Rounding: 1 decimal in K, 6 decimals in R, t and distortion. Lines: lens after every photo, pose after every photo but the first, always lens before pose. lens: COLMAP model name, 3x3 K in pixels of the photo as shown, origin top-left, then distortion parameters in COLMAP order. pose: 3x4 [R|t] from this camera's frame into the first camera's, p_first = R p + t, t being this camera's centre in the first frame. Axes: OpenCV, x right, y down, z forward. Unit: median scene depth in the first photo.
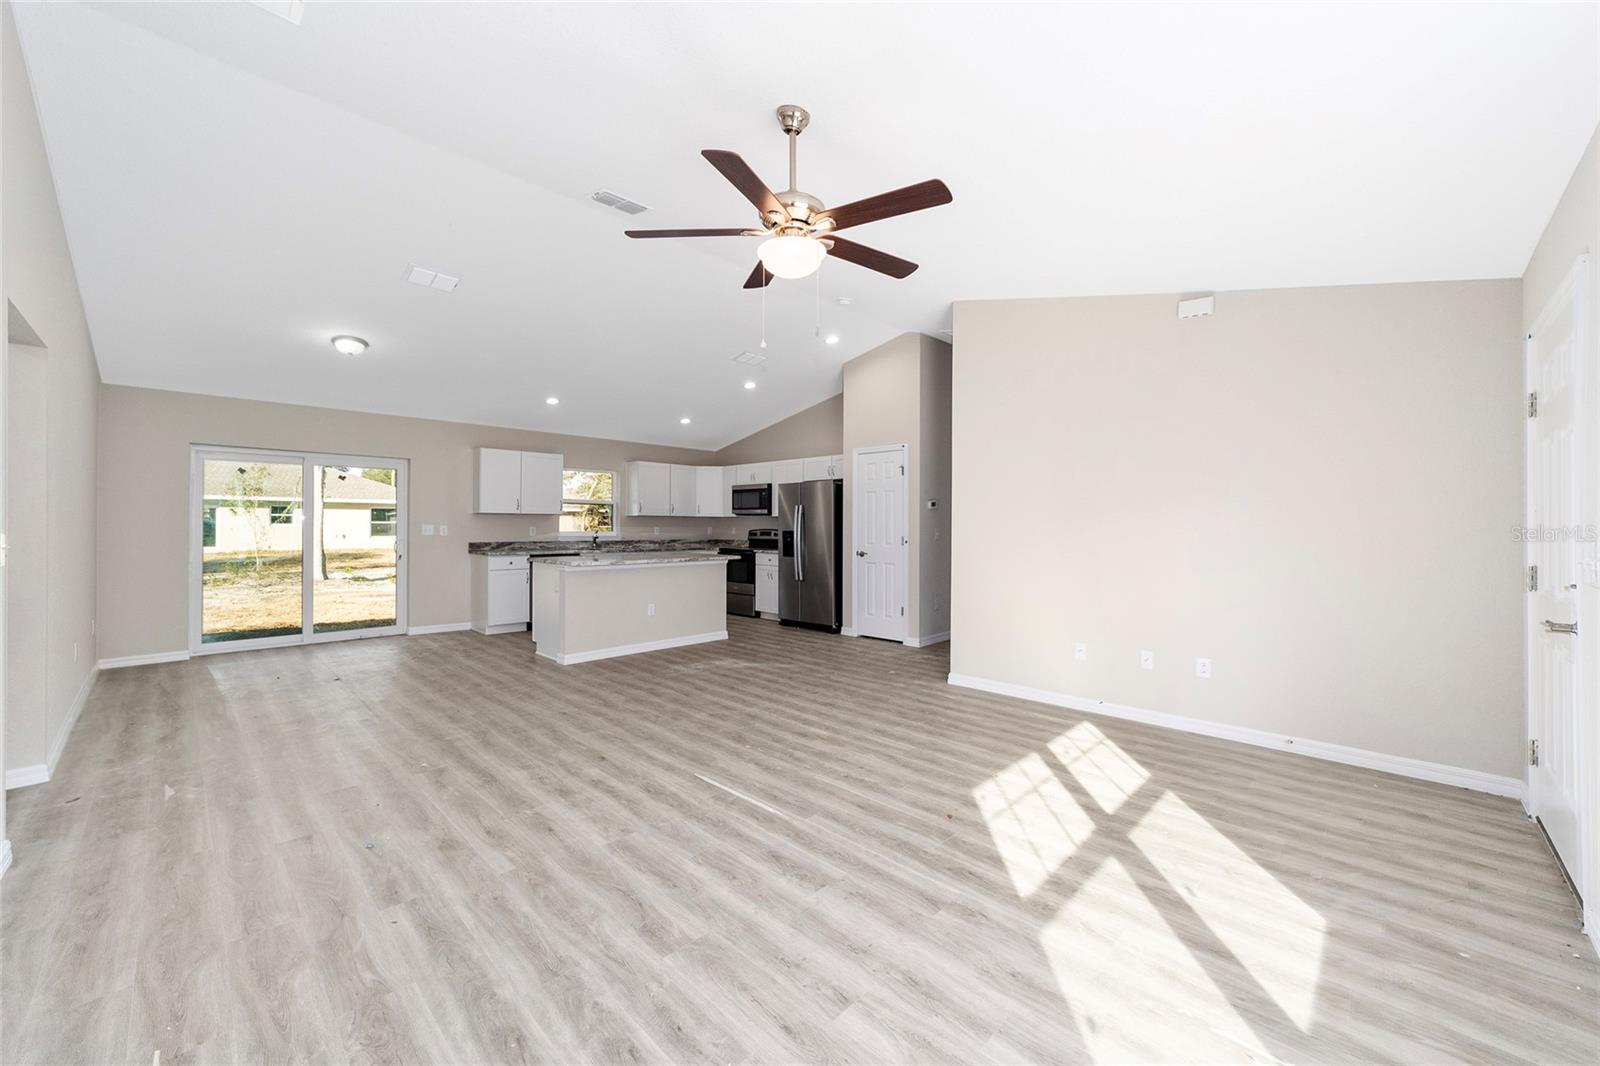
lens RADIAL K [[618.3, 0, 800.4], [0, 618.3, 524.6], [0, 0, 1]] dist [-0.017672, 0.009306]
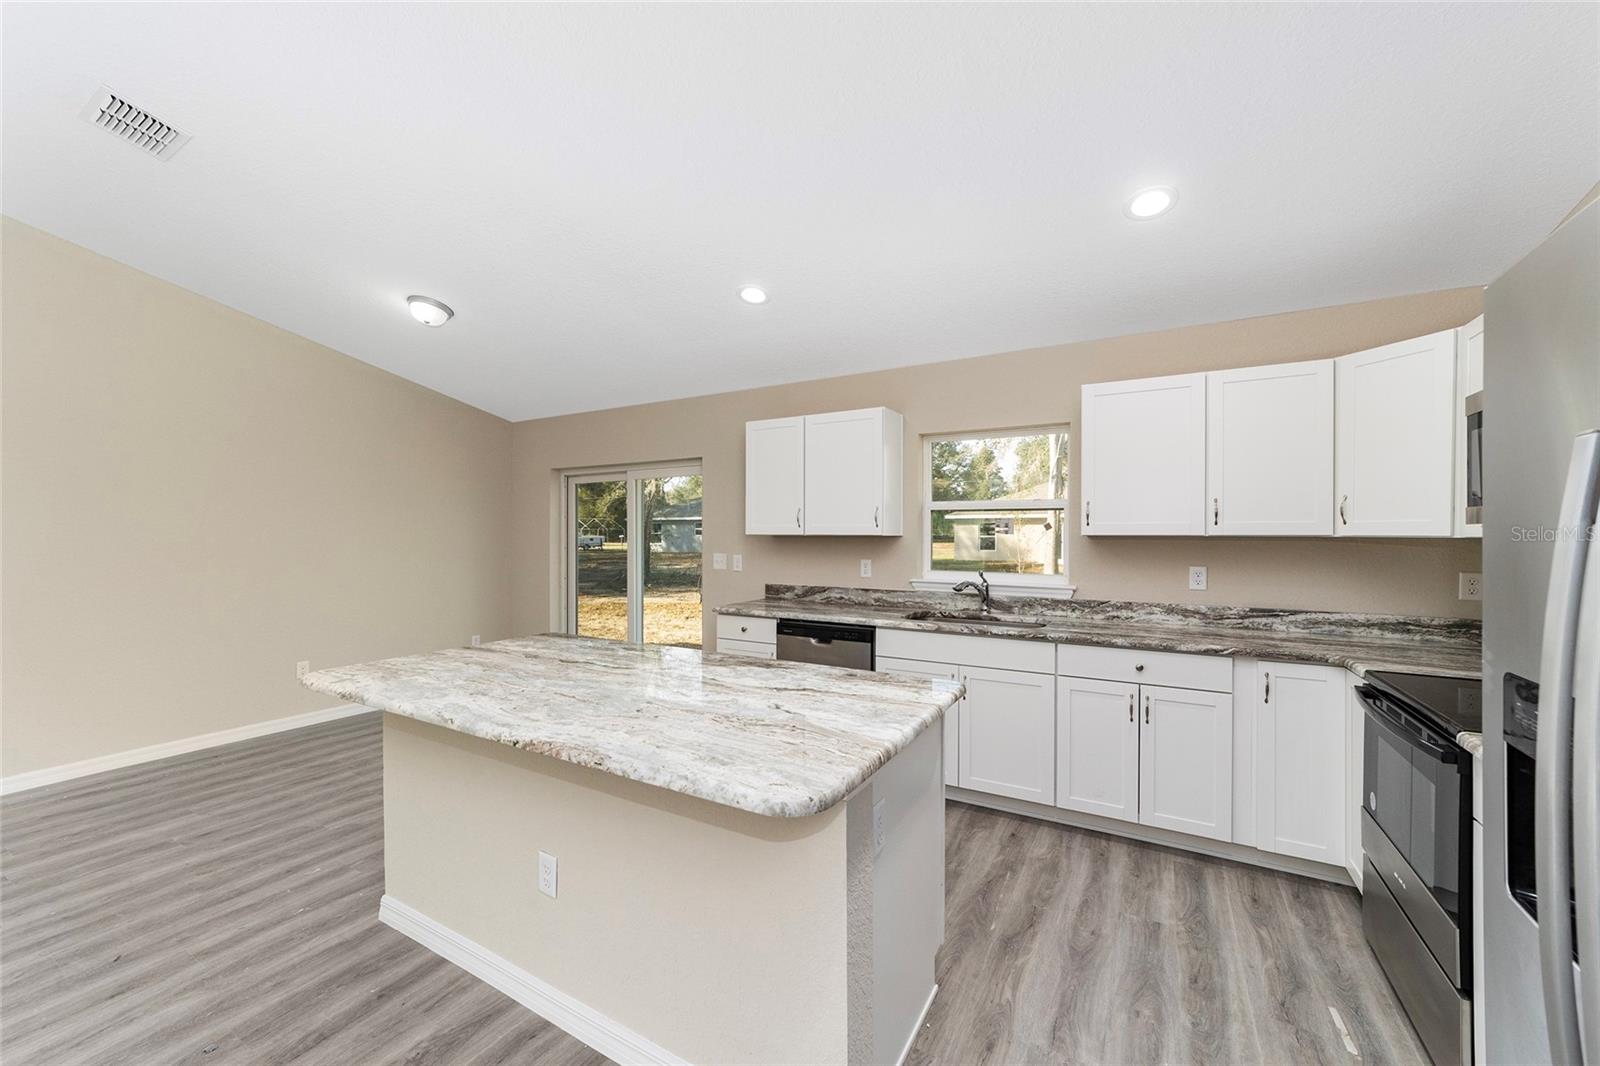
lens RADIAL K [[612.7, 0, 800.4], [0, 612.7, 536.8], [0, 0, 1]] dist [-0.016342, 0.008716]
pose [[0.242192, -0.001891, -0.970227, 0.097533], [0.001064, 0.999998, -0.001683, -0.029466], [0.970228, -0.000625, 0.242193, 1.641793]]
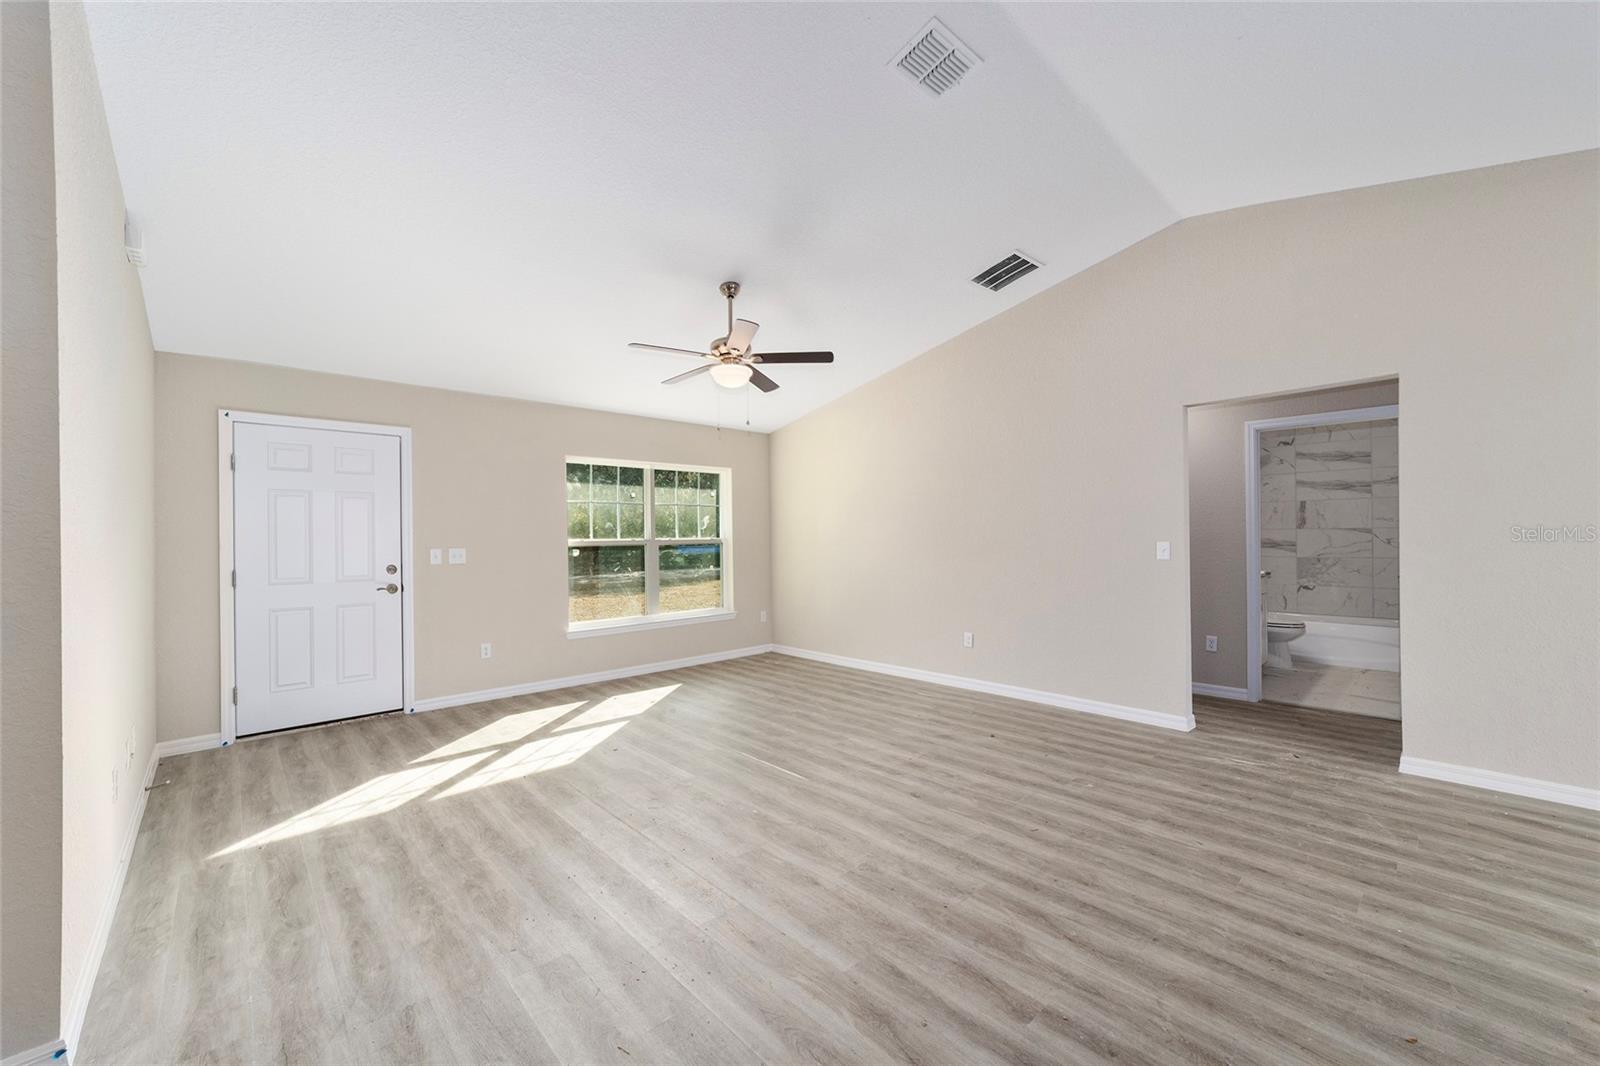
lens RADIAL K [[619.6, 0, 801.2], [0, 619.6, 541.7], [0, 0, 1]] dist [-0.017393, 0.008399]
pose [[-0.998917, 0.005274, 0.046219, -0.166878], [0.005487, 0.999975, 0.004480, -0.000194], [-0.046194, 0.004729, -0.998921, 1.619826]]
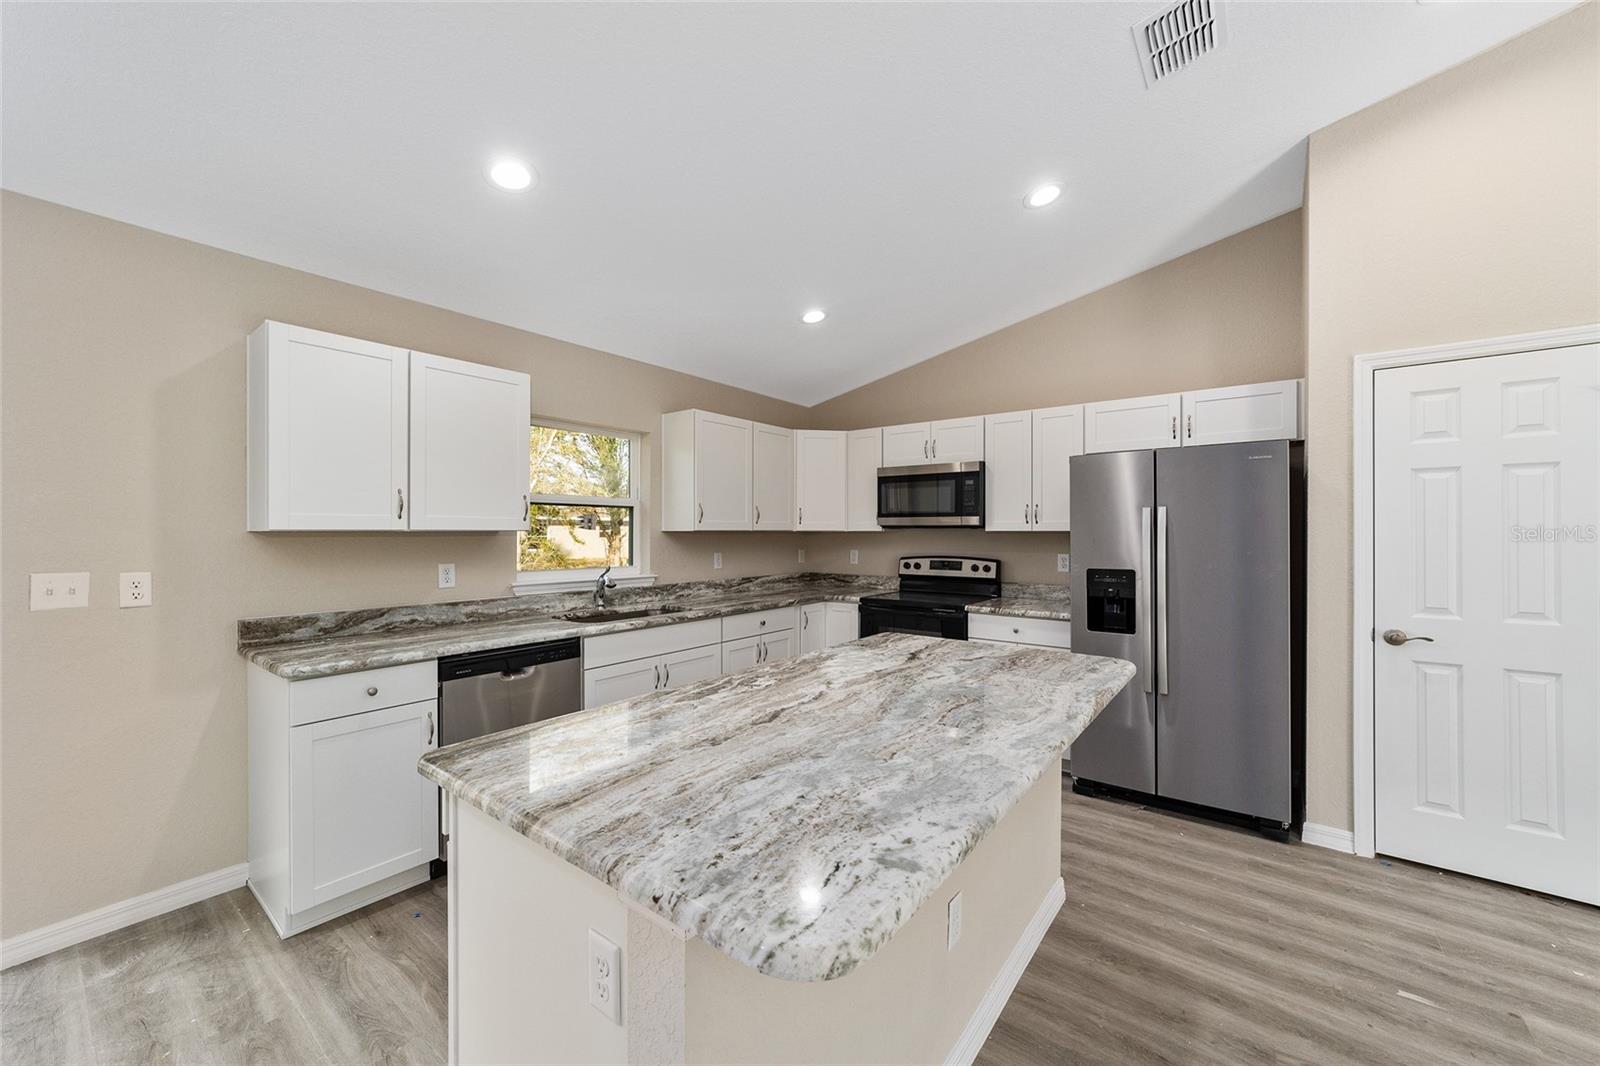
lens RADIAL K [[615.0, 0, 800.0], [0, 615.0, 533.0], [0, 0, 1]] dist [-0.016389, 0.008743]
pose [[0.993596, -0.005520, 0.112853, -0.518925], [0.005065, 0.999978, 0.004316, -0.031572], [-0.112874, -0.003716, 0.993602, 1.197678]]
